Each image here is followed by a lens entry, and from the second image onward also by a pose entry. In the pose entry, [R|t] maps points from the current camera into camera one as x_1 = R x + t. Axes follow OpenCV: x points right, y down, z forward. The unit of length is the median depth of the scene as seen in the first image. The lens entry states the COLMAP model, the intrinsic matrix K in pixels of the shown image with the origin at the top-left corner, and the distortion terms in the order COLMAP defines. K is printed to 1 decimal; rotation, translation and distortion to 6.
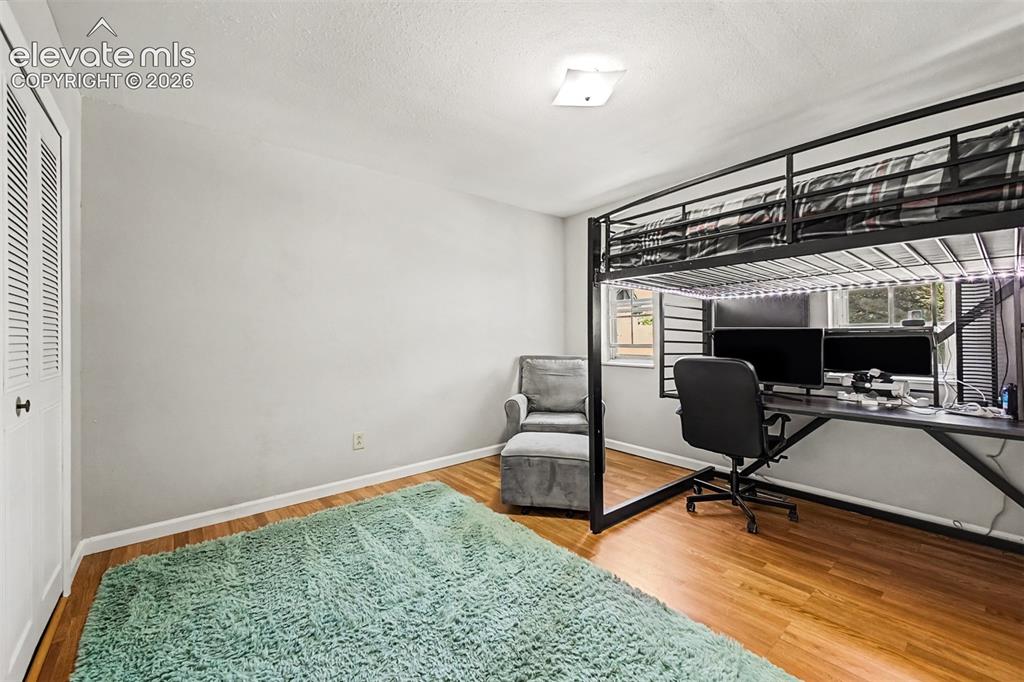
lens RADIAL K [[401.8, 0, 512.9], [0, 401.8, 338.4], [0, 0, 1]] dist [0.012327, -0.001626]
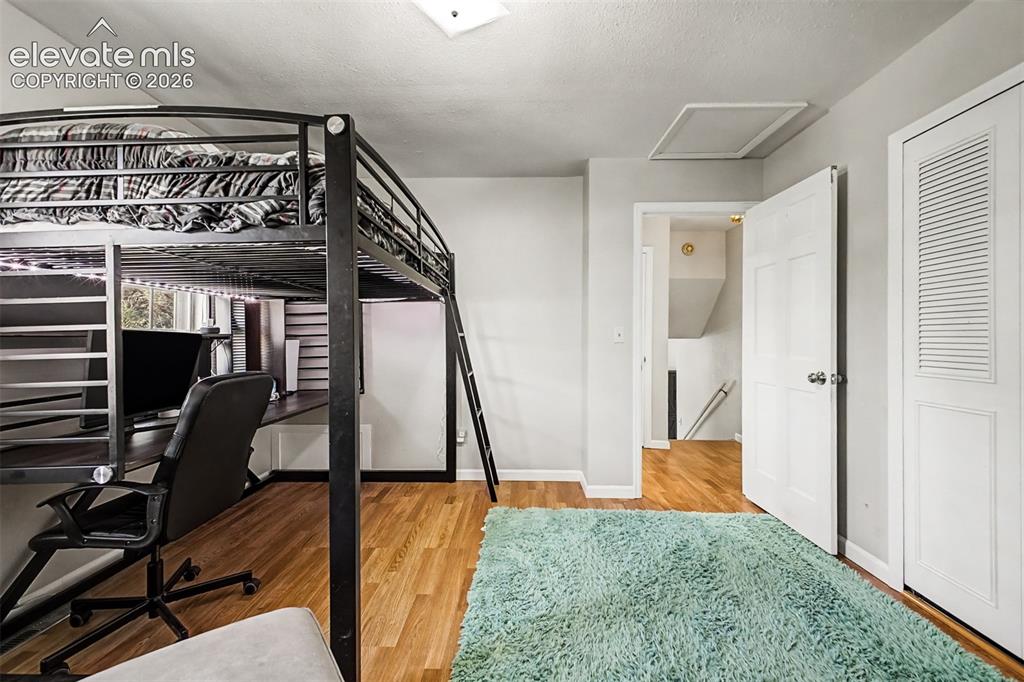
lens RADIAL K [[401.8, 0, 511.9], [0, 401.8, 340.7], [0, 0, 1]] dist [0.012327, -0.001626]
pose [[-0.745574, 0.012813, 0.666299, -0.348546], [0.016376, 0.999865, -0.000903, 0.006035], [-0.666221, 0.010238, -0.745684, 1.410829]]
